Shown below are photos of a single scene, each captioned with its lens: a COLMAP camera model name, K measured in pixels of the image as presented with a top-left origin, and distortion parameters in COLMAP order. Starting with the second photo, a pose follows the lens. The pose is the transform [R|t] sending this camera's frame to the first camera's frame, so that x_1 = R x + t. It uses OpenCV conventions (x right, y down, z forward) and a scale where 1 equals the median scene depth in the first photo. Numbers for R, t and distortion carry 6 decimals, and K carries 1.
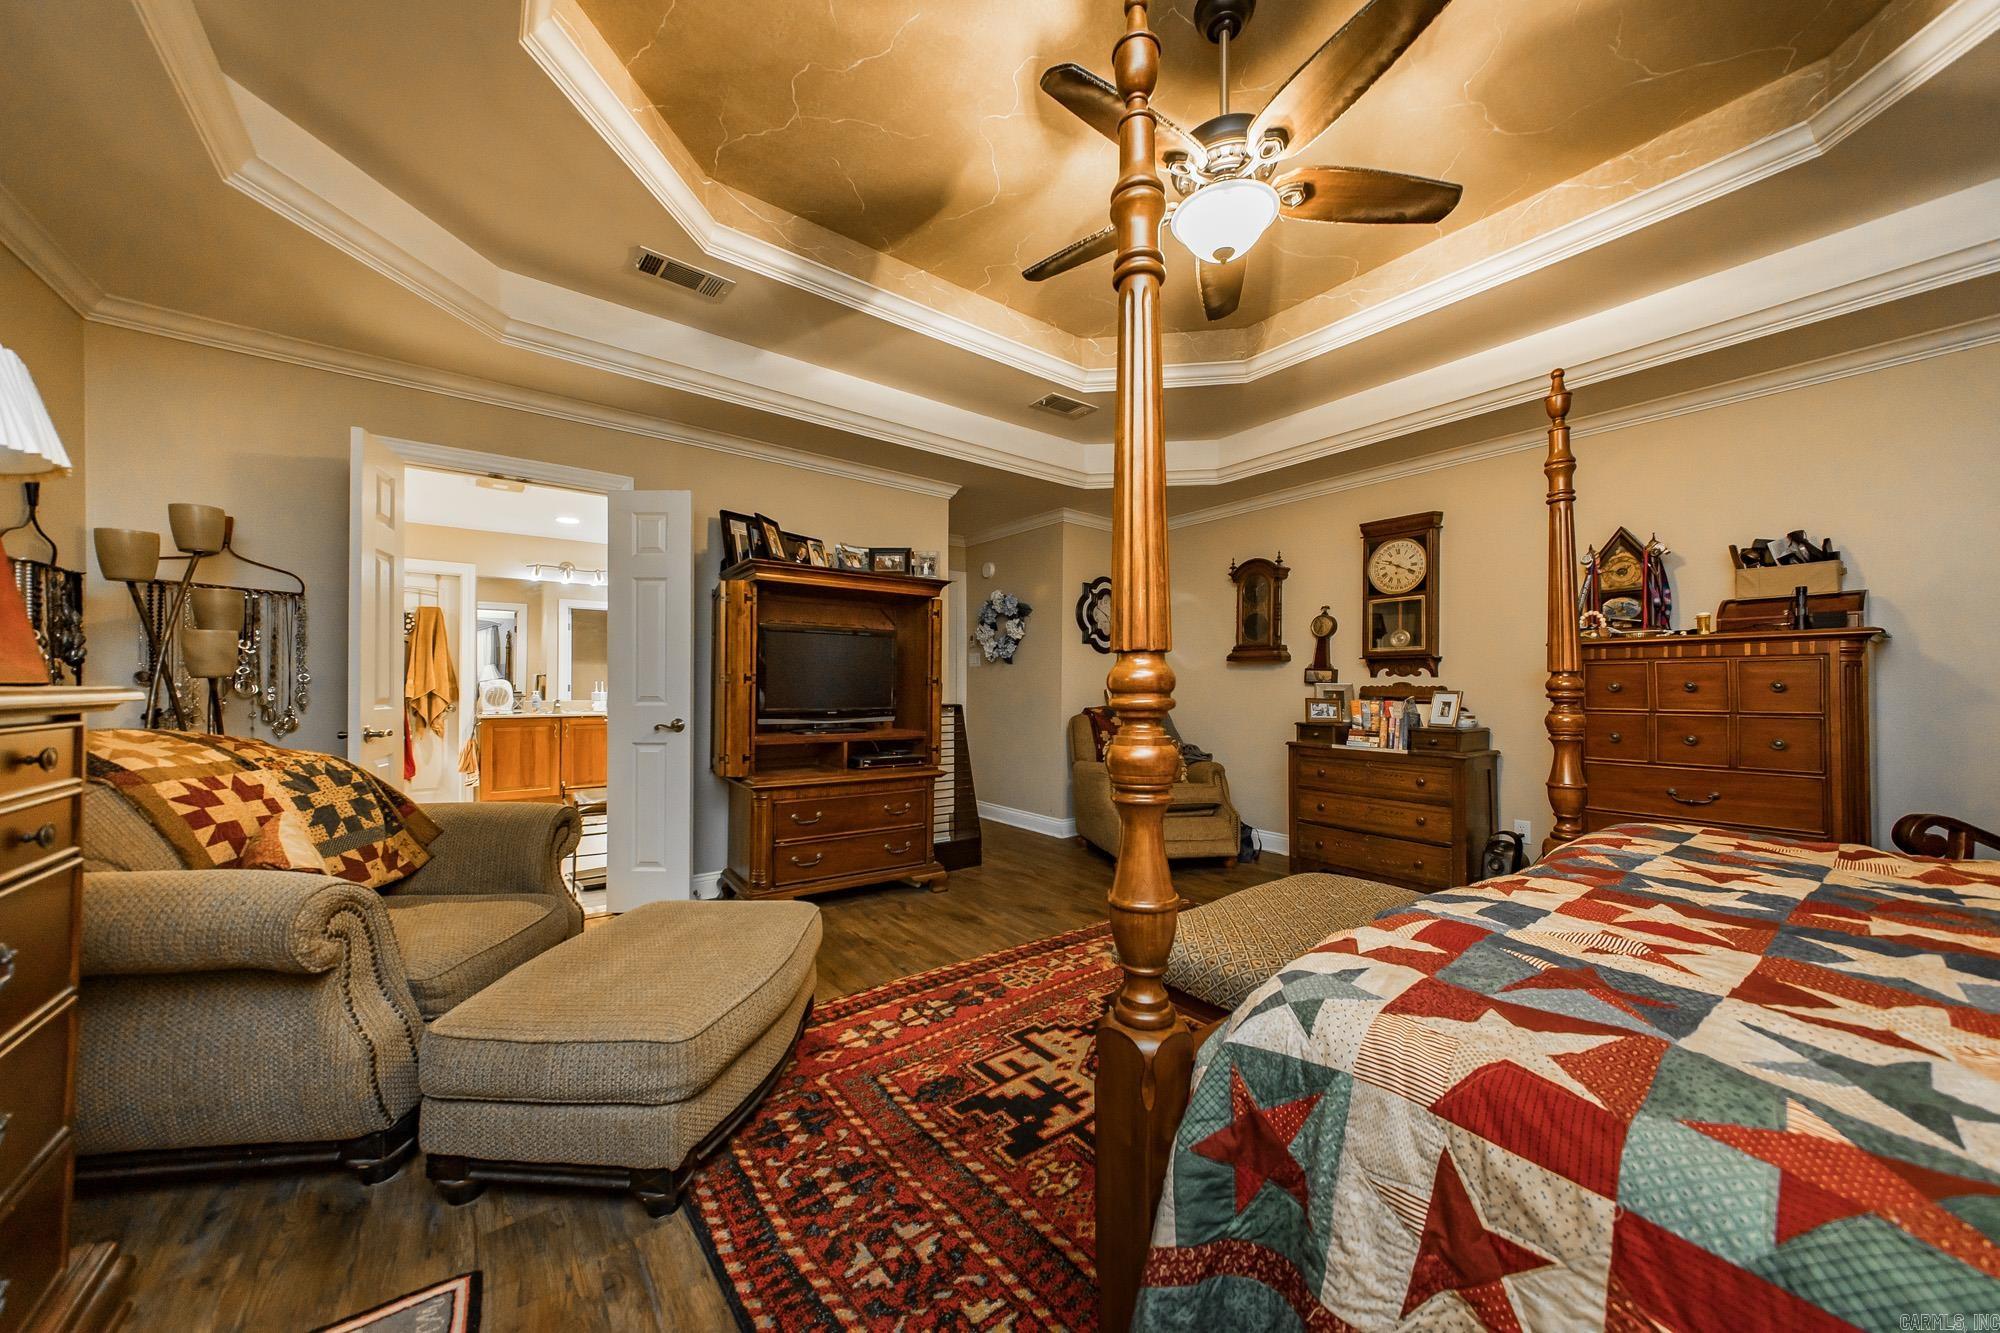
lens RADIAL K [[719.6, 0, 997.6], [0, 719.6, 677.1], [0, 0, 1]] dist [-0.003433, 0.000151]
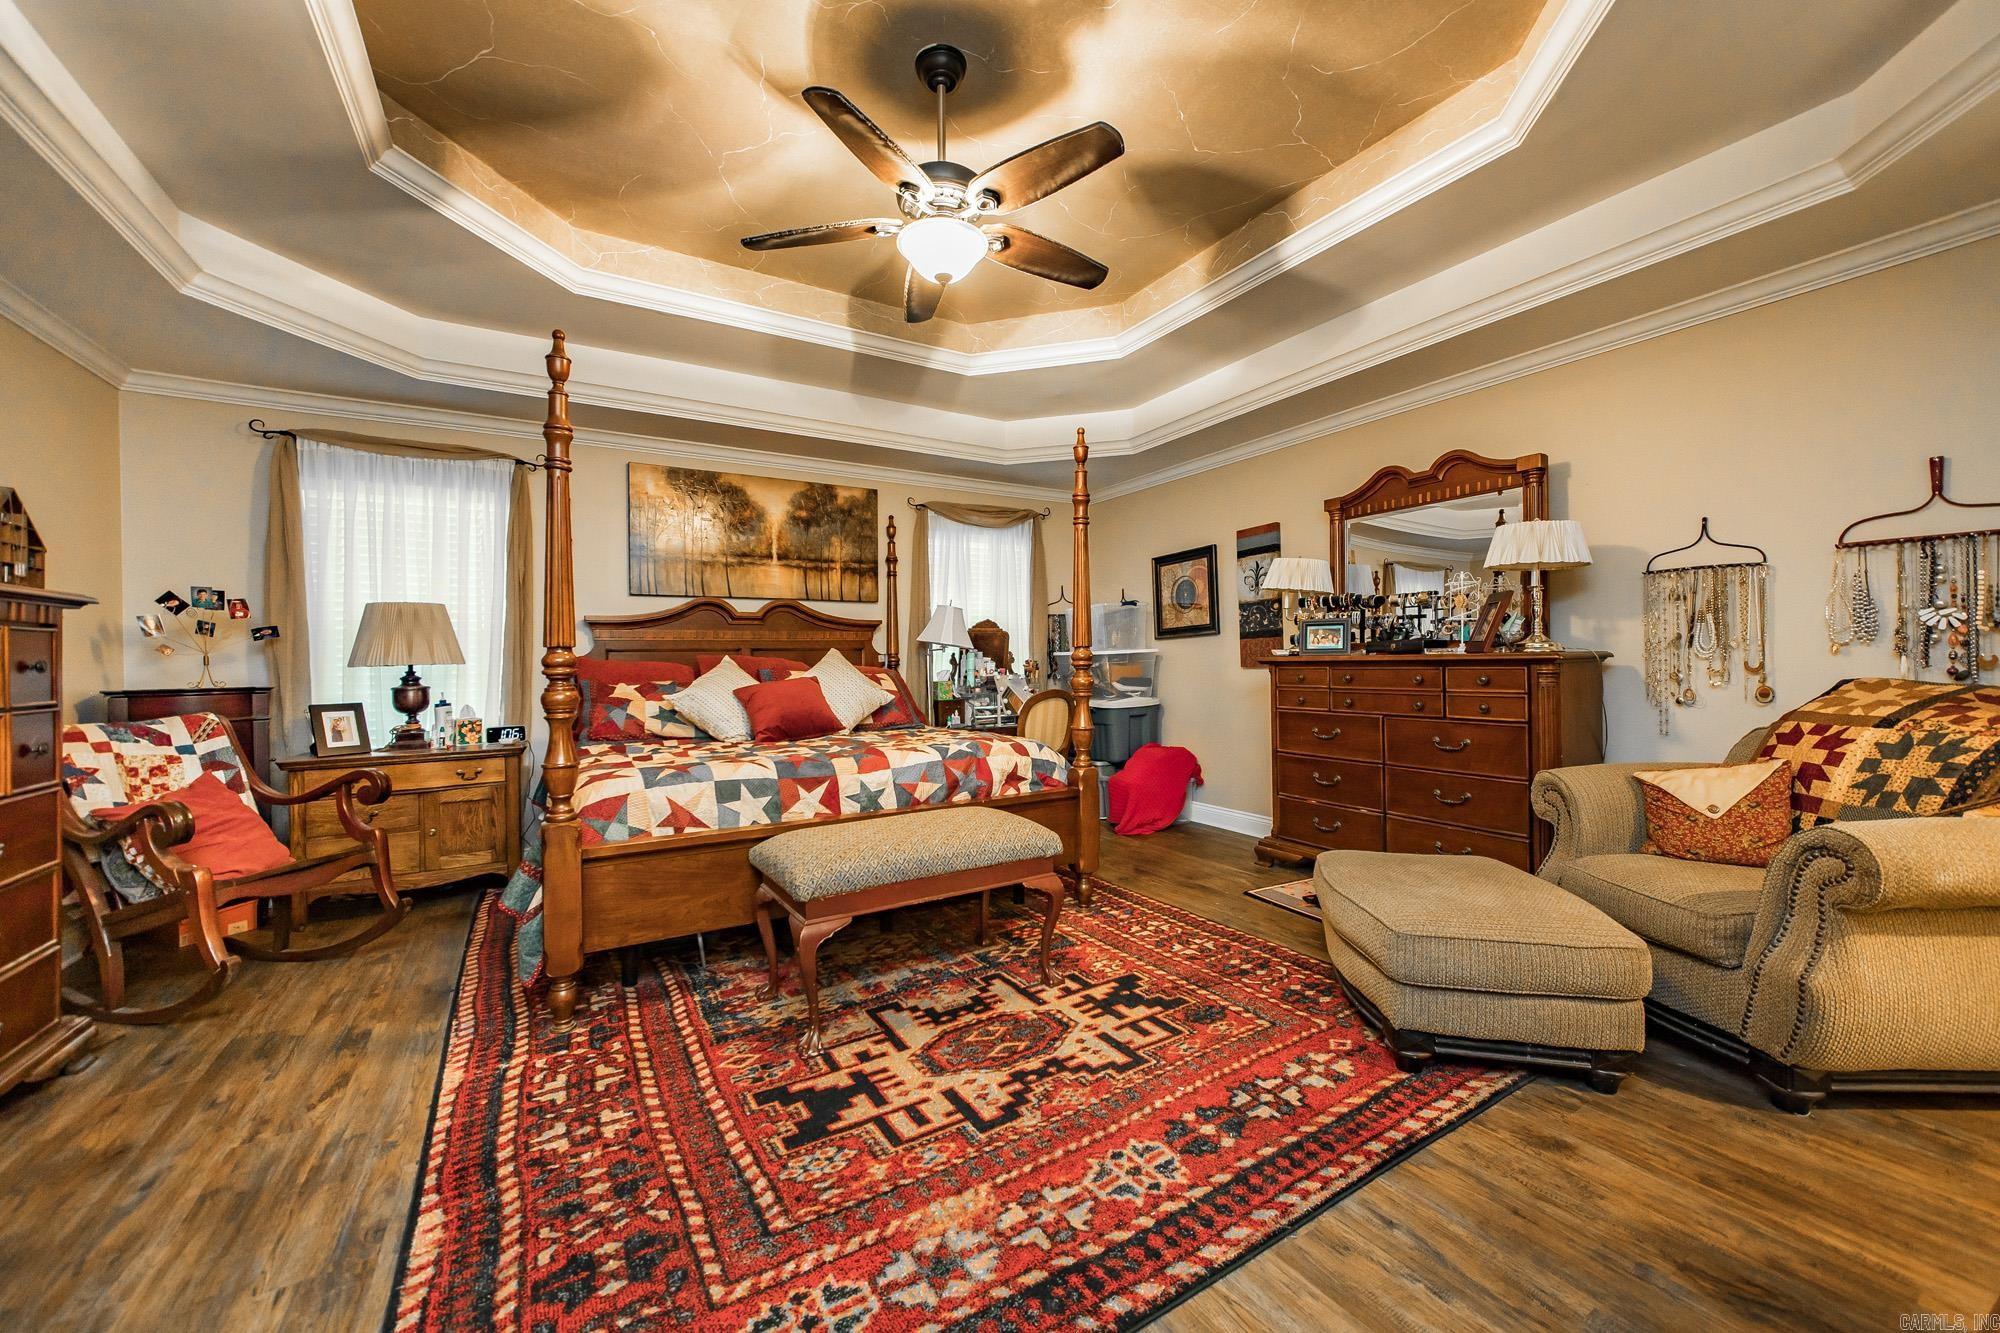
lens RADIAL K [[749.1, 0, 999.9], [0, 749.1, 659.7], [0, 0, 1]] dist [0.000005, -0.000002]
pose [[-0.993846, 0.011597, 0.110161, 0.091860], [0.009797, 0.999810, -0.016869, 0.032439], [-0.110335, -0.015686, -0.993771, 1.949745]]
